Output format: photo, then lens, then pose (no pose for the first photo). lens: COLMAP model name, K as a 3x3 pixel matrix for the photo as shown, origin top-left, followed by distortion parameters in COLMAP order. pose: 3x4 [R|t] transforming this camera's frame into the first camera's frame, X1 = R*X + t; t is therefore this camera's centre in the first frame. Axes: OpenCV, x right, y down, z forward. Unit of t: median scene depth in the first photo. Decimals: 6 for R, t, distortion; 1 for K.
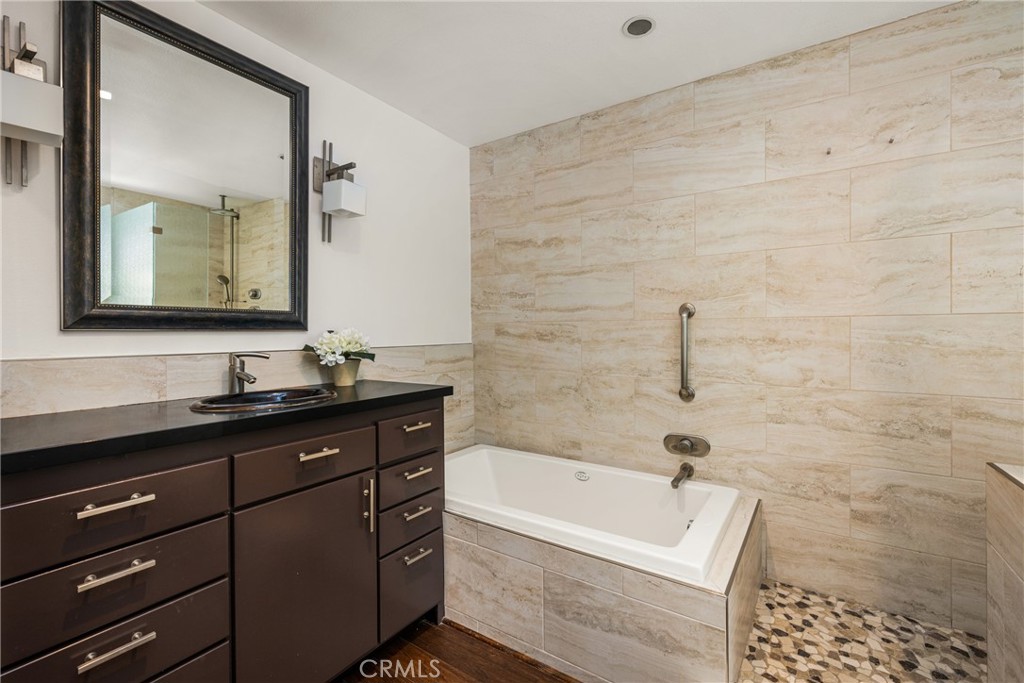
lens RADIAL K [[440.0, 0, 508.1], [0, 440.0, 327.0], [0, 0, 1]] dist [0.000605, 0.000331]
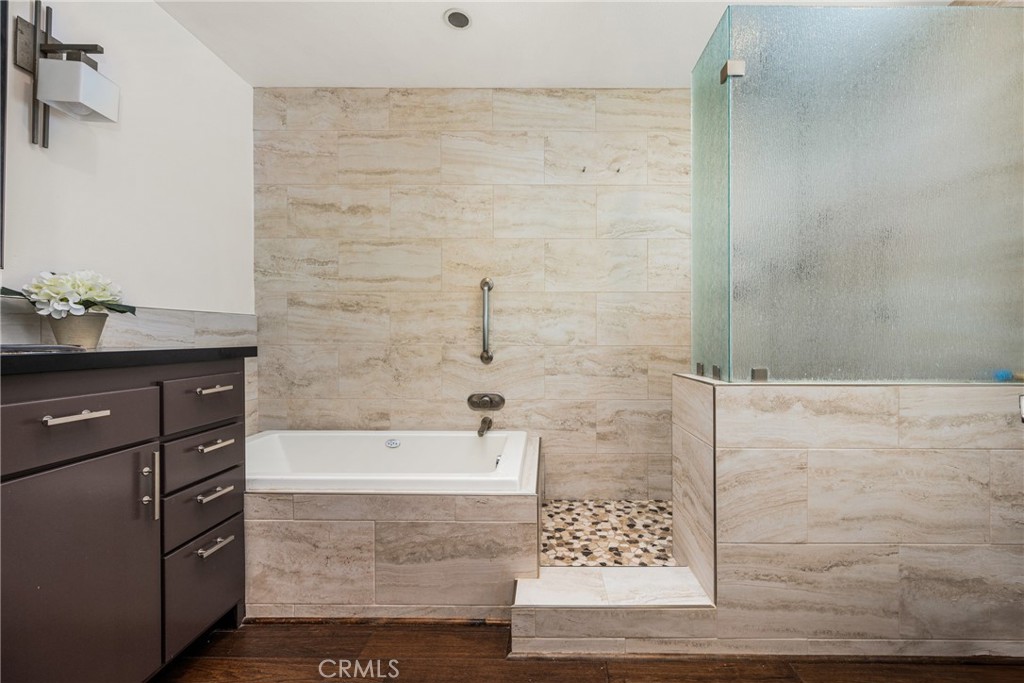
lens RADIAL K [[433.9, 0, 538.5], [0, 433.9, 336.9], [0, 0, 1]] dist [-0.000087, -0.000248]
pose [[0.823027, -0.005374, 0.567976, -0.143341], [0.006734, 0.999977, -0.000296, 0.111173], [-0.567962, 0.004069, 0.823045, -0.019419]]
